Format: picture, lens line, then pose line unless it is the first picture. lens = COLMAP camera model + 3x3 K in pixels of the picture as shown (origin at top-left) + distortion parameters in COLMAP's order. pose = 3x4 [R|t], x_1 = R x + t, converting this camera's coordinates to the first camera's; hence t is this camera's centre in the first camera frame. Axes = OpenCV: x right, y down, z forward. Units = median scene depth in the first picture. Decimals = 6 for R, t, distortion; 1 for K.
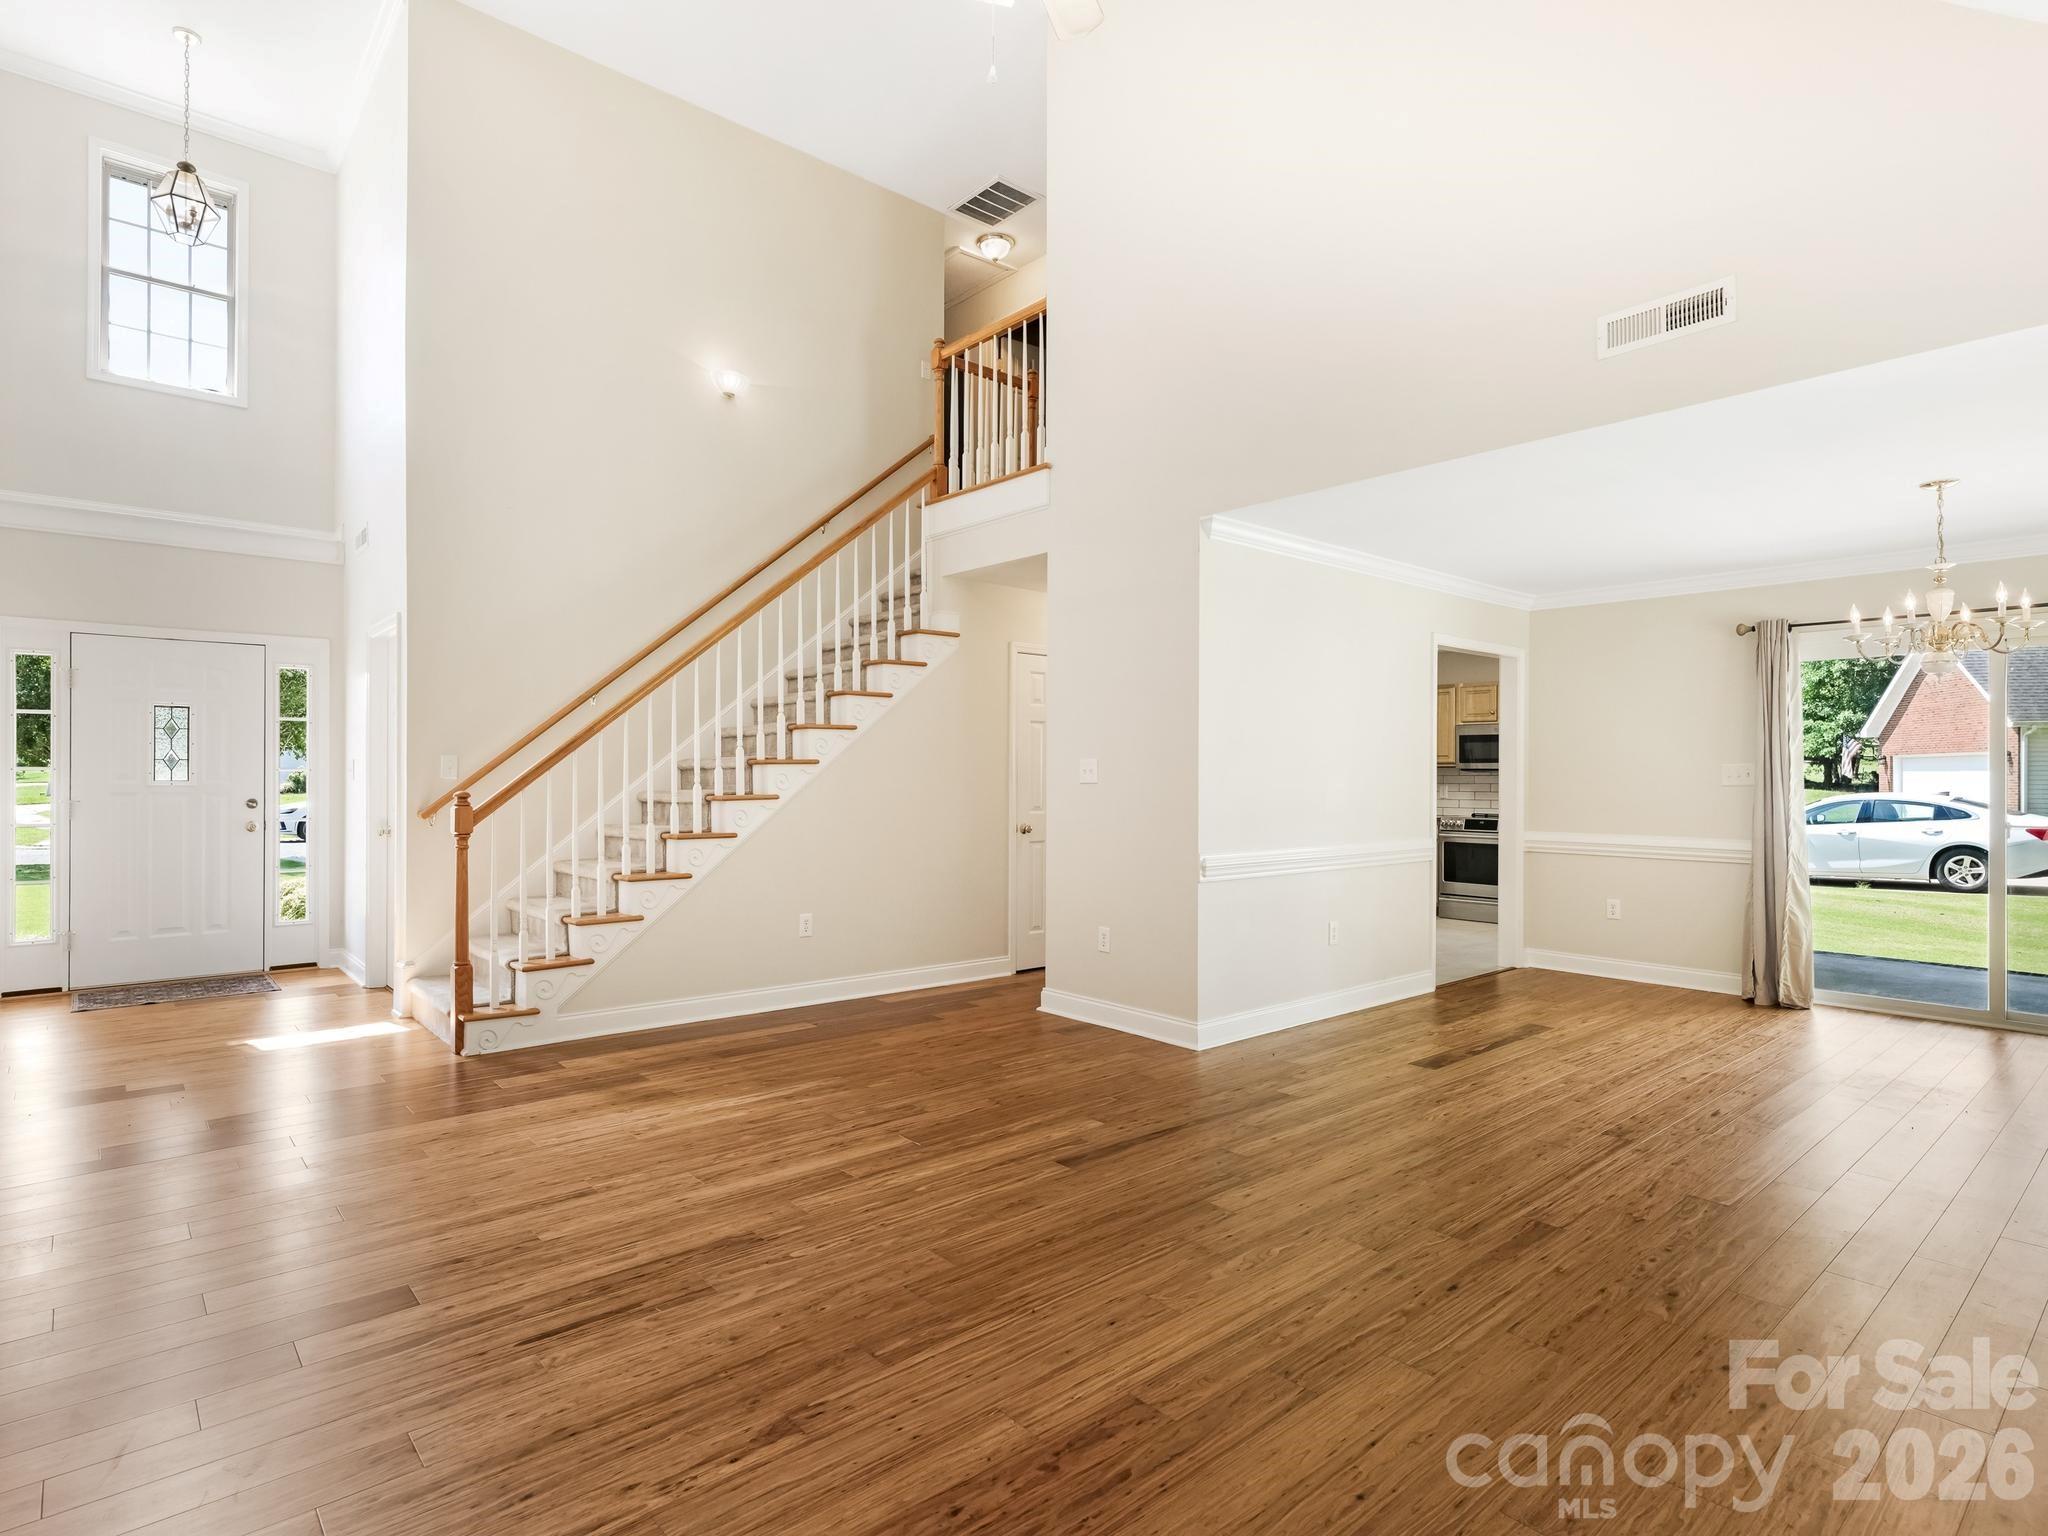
lens RADIAL K [[1064.6, 0, 1024.0], [0, 1064.6, 768.0], [0, 0, 1]] dist [0.002542, 0.000238]
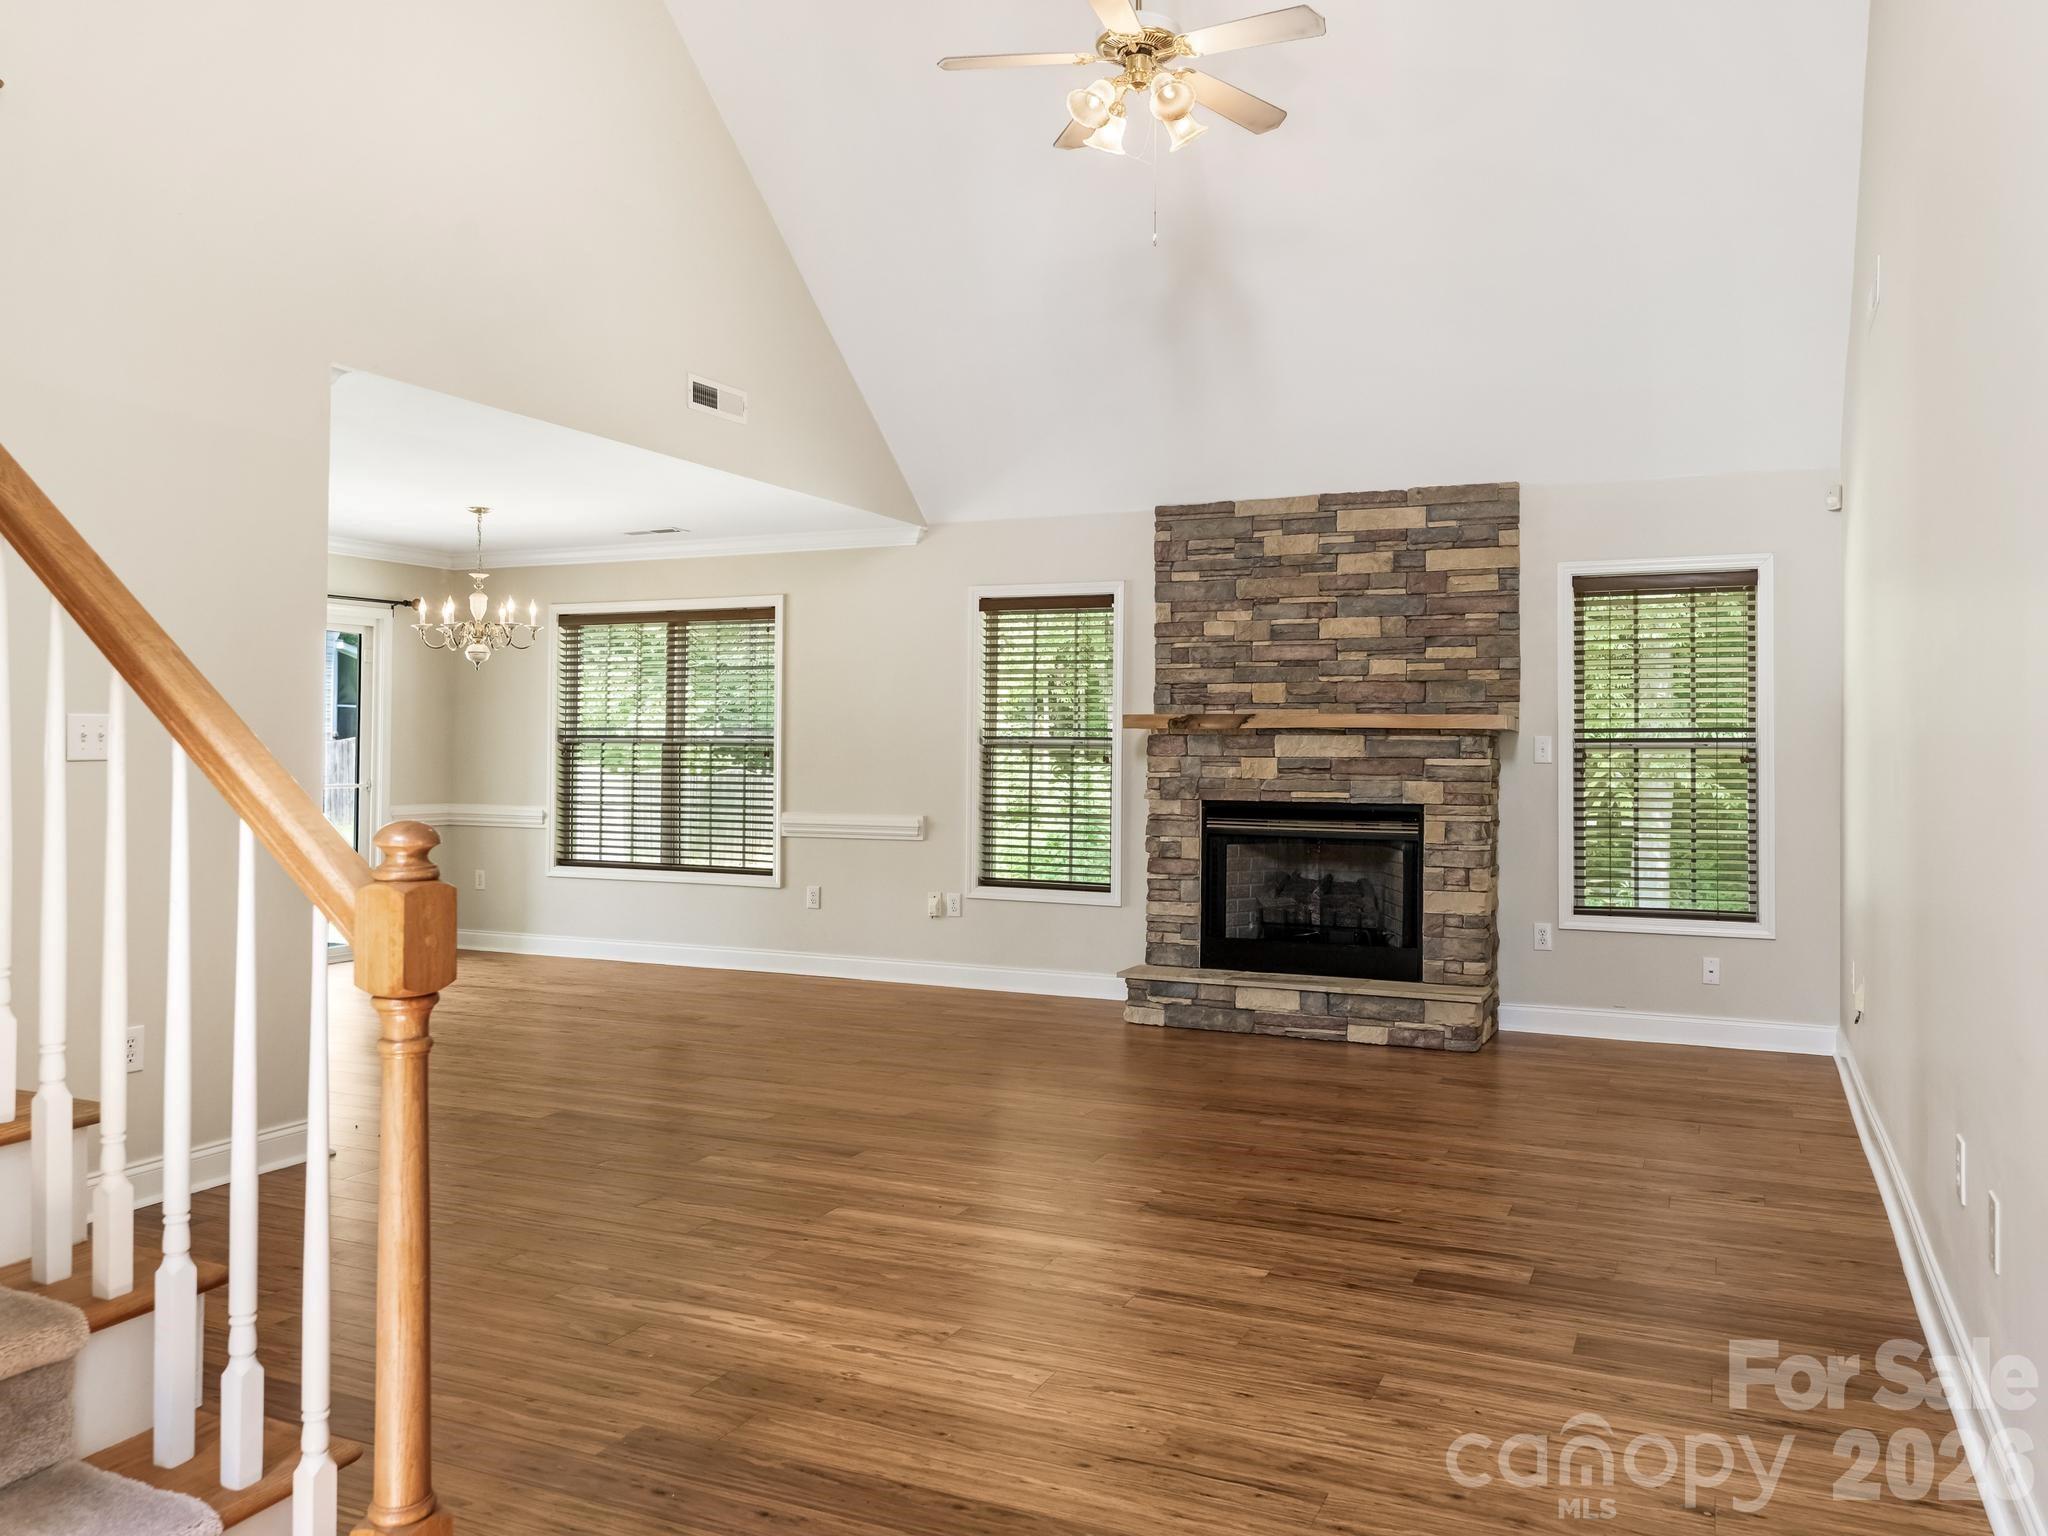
lens RADIAL K [[1587.9, 0, 1024.0], [0, 1587.9, 768.0], [0, 0, 1]] dist [-0.001761, -0.000364]
pose [[-0.422496, -0.013836, 0.906259, -1.151798], [-0.013663, 0.999867, 0.008895, 0.011580], [-0.906262, -0.008624, -0.422629, 1.292237]]
